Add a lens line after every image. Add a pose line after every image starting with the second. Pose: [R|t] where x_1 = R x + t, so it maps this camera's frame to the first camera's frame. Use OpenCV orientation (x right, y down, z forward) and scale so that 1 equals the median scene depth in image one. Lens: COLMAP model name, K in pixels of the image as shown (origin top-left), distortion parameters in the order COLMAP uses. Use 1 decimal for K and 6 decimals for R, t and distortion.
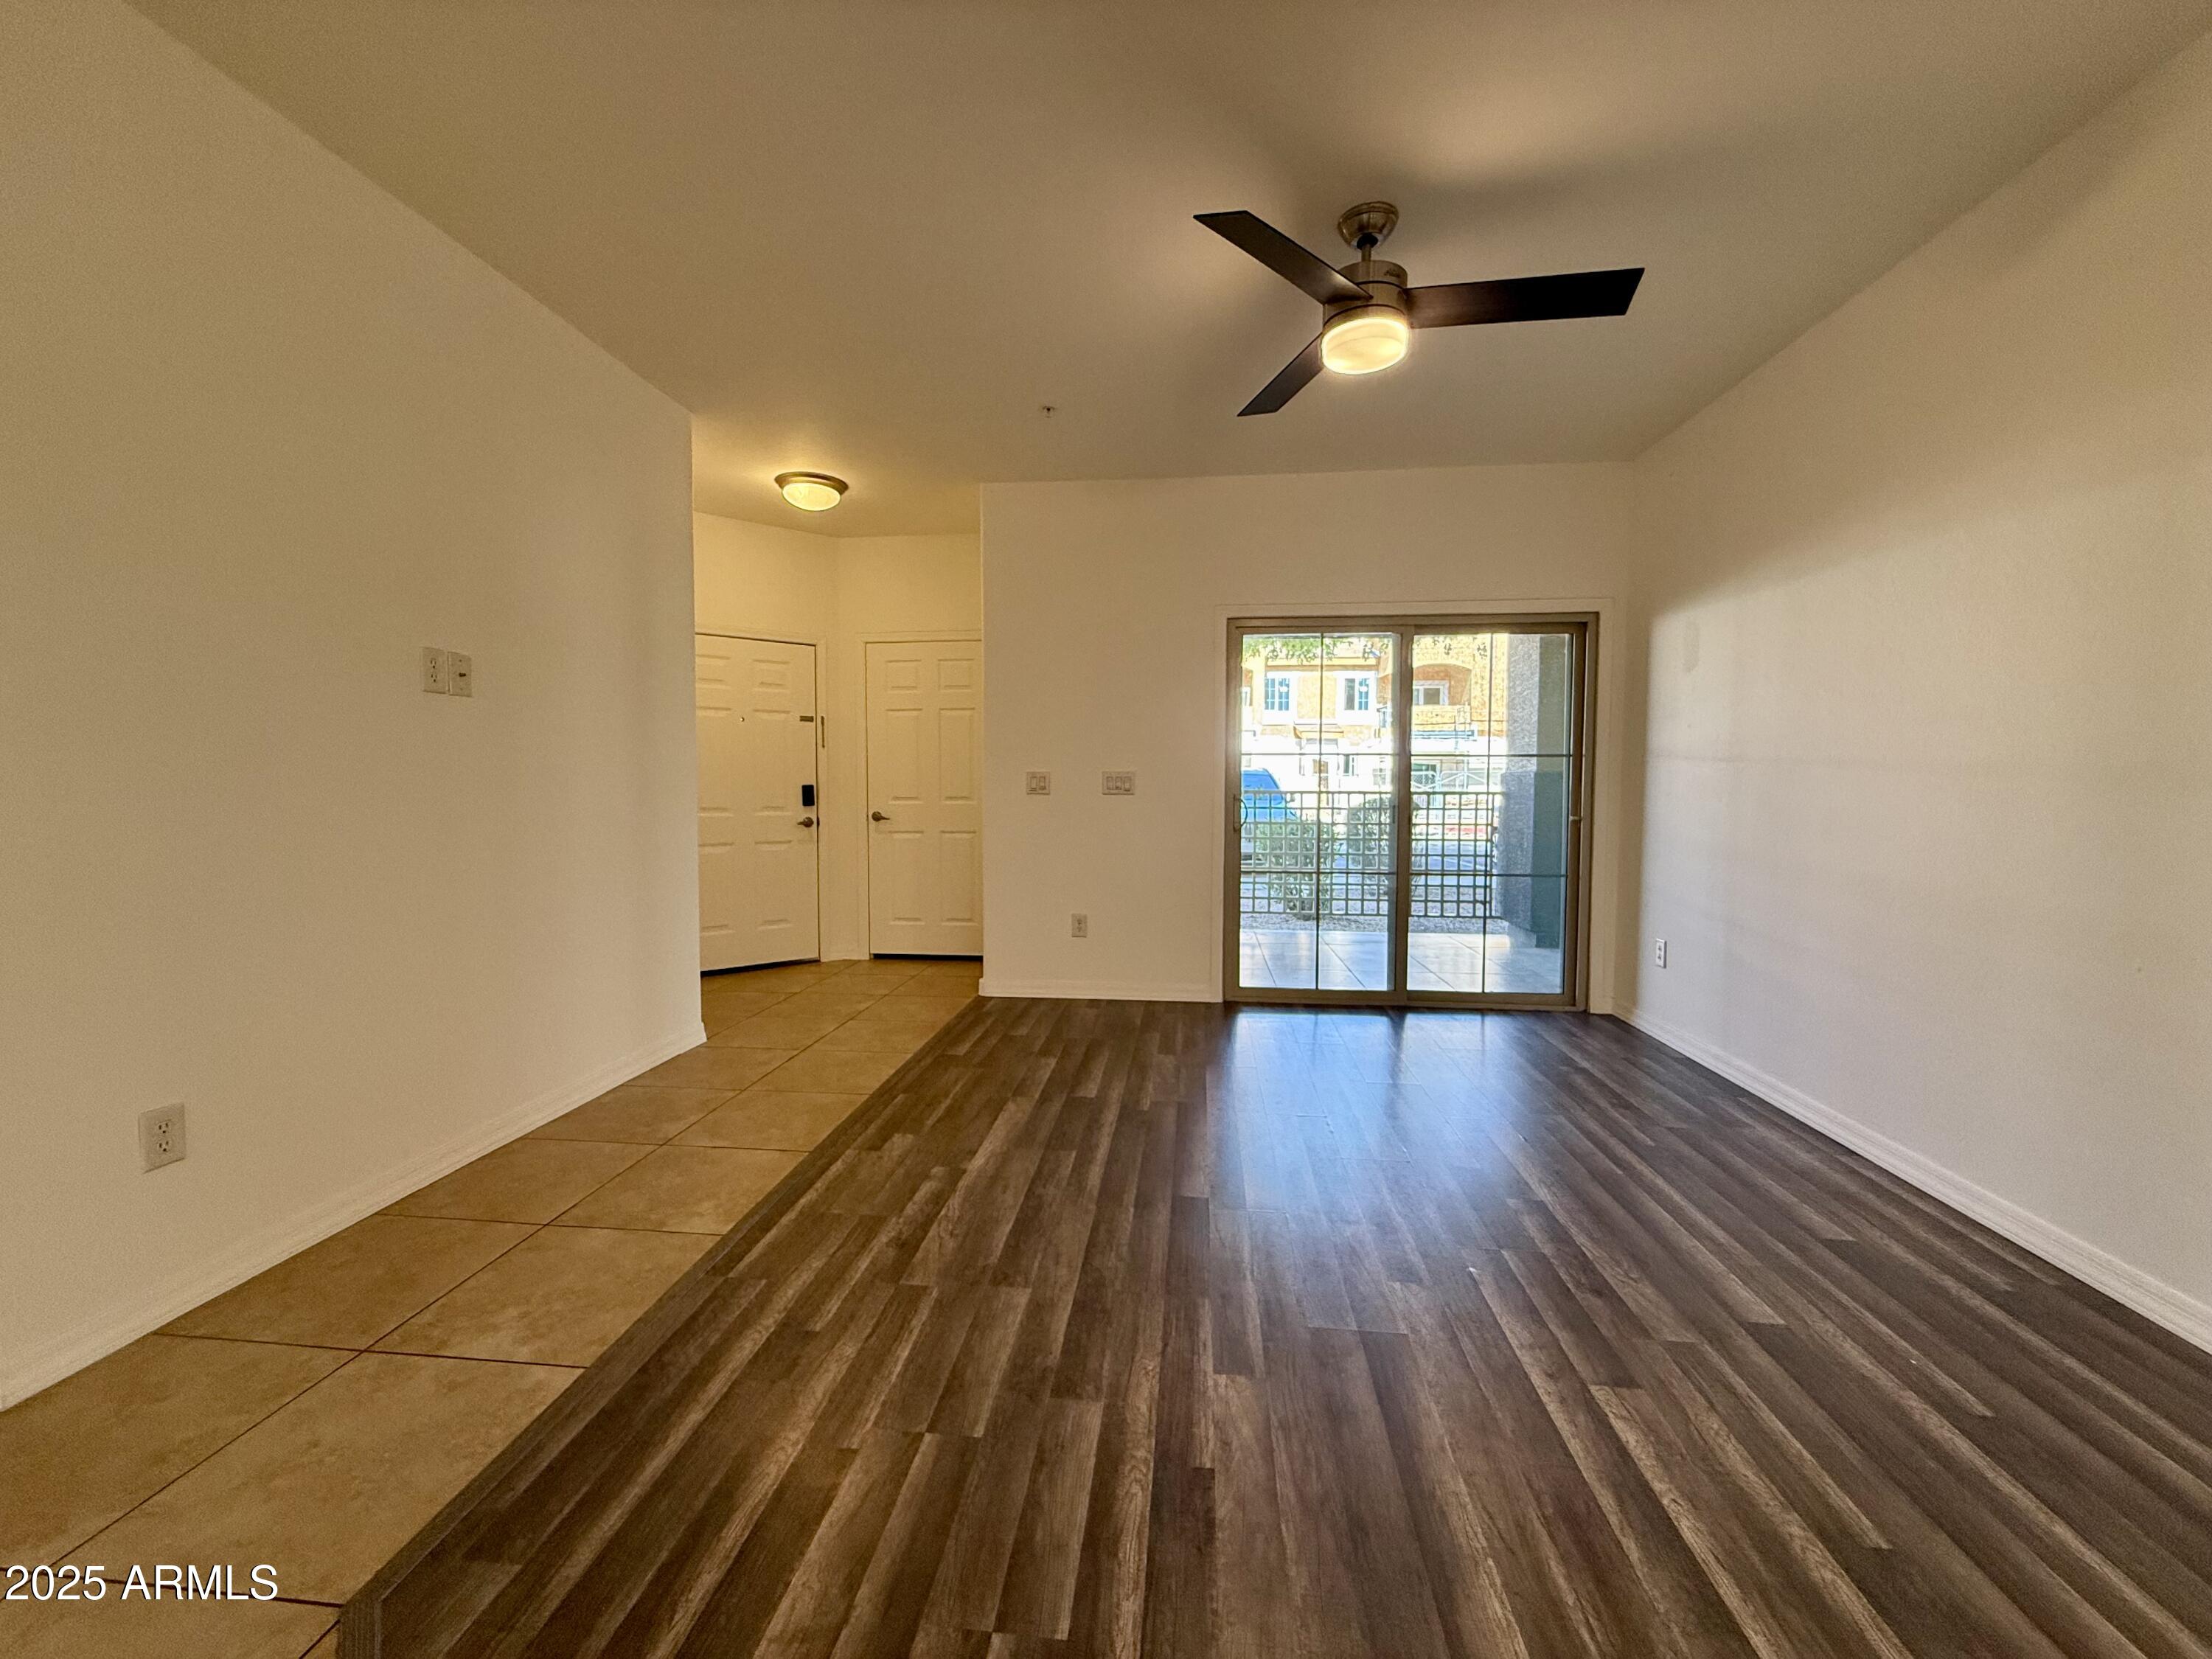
lens RADIAL K [[879.8, 0, 1108.1], [0, 879.8, 824.9], [0, 0, 1]] dist [0.001448, -0.000009]
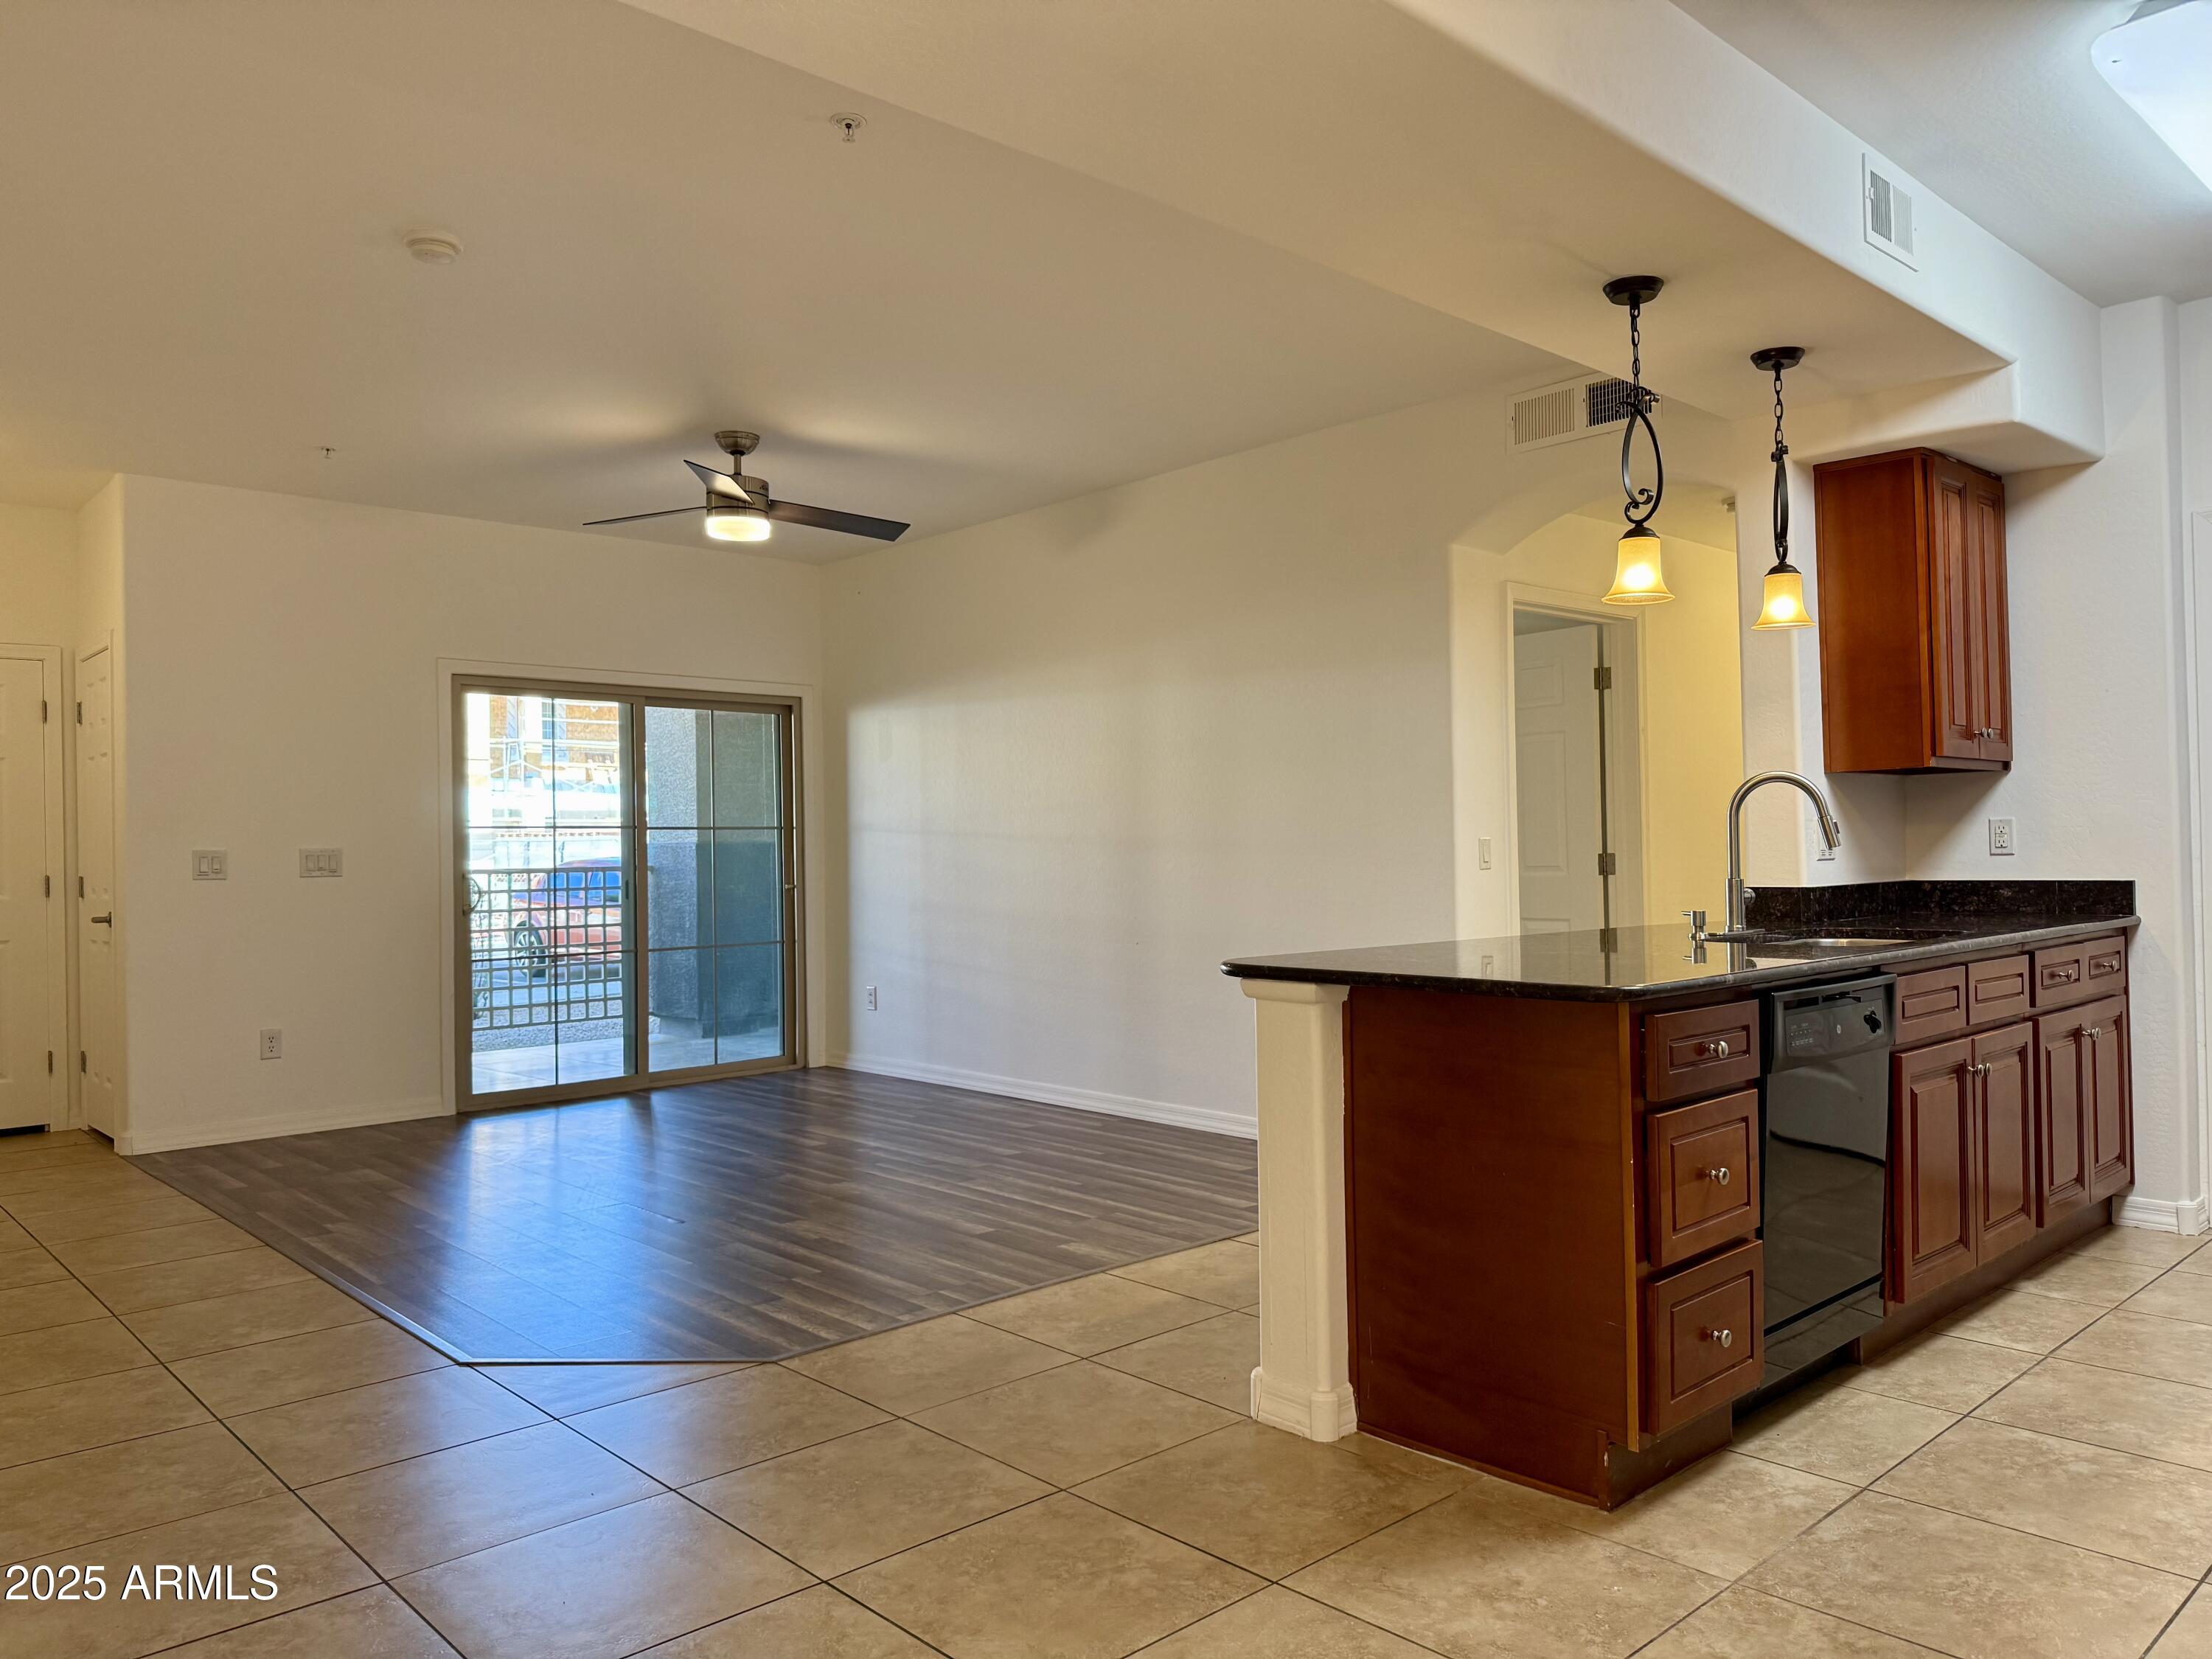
lens RADIAL K [[1564.1, 0, 1106.0], [0, 1564.1, 829.5], [0, 0, 1]] dist [0.007405, 0.002964]
pose [[0.658043, -0.004548, 0.752967, -0.617678], [0.053331, 0.997752, -0.040582, 0.020017], [-0.751089, 0.066862, 0.656806, -0.516657]]
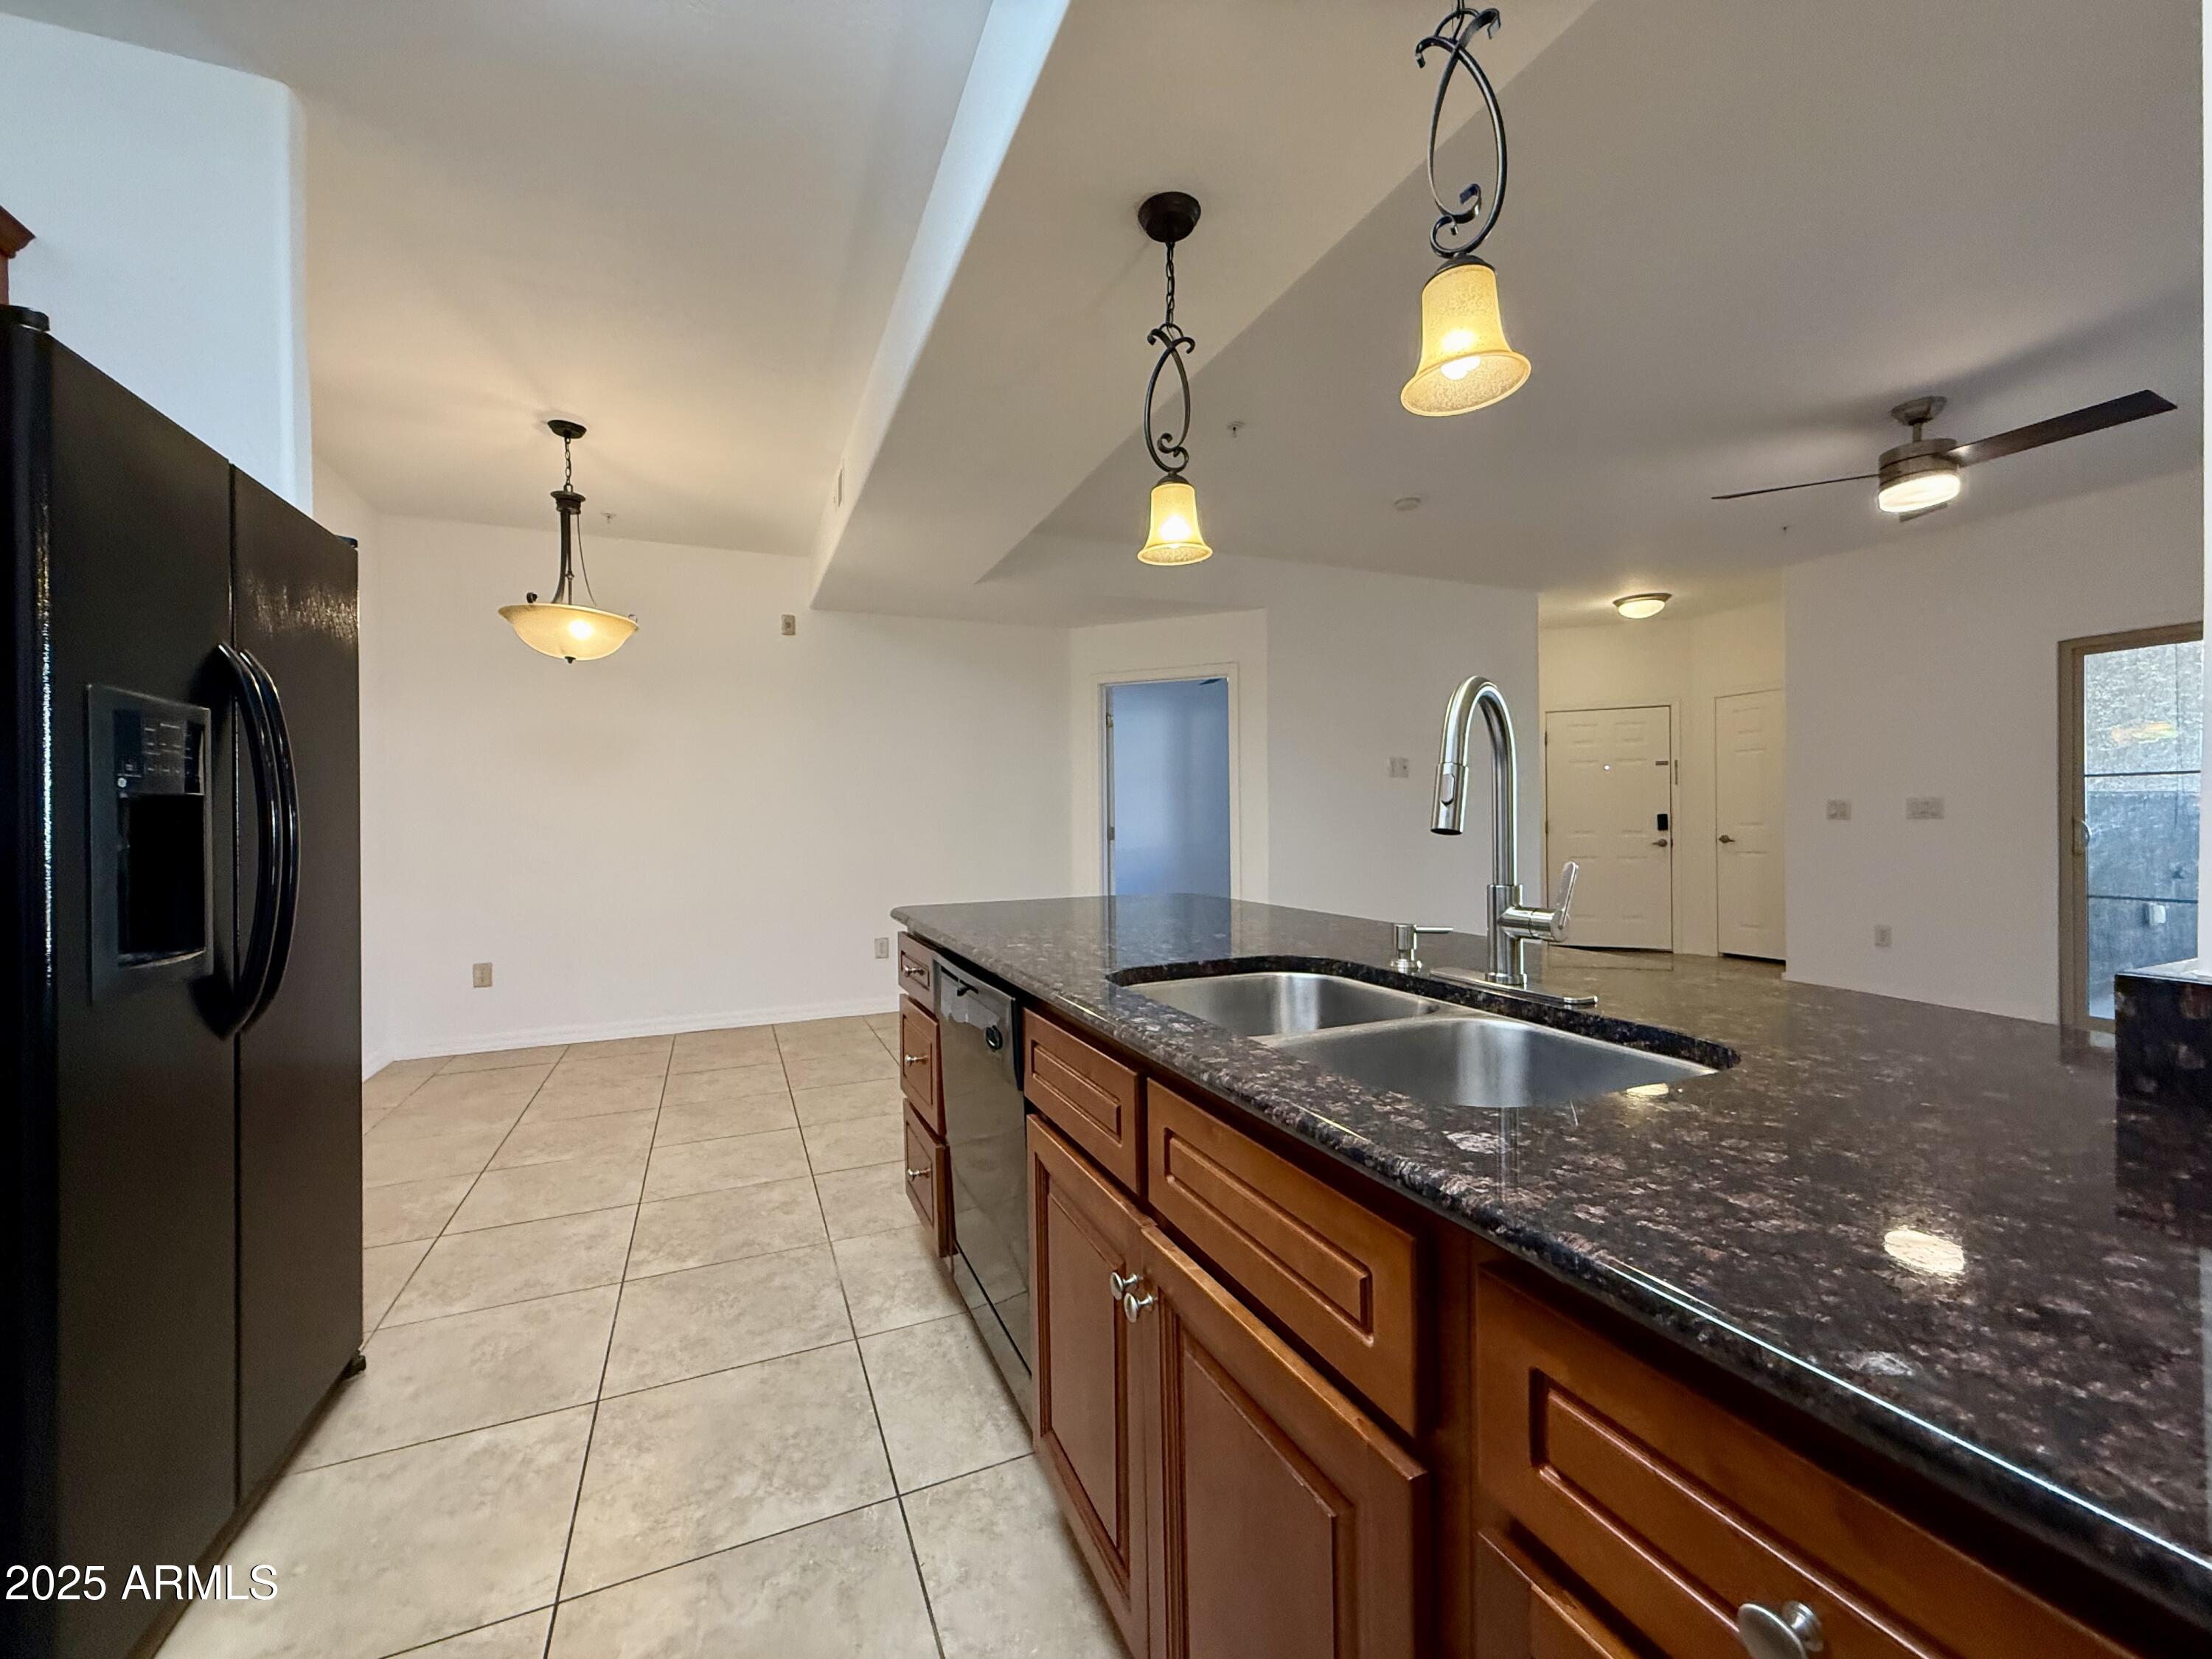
lens RADIAL K [[879.8, 0, 1108.1], [0, 879.8, 824.9], [0, 0, 1]] dist [0.001448, -0.000009]
pose [[0.497864, -0.004866, -0.867241, 0.465878], [-0.026178, 0.999444, -0.020636, 0.022910], [0.866860, 0.032977, 0.497460, -0.435216]]
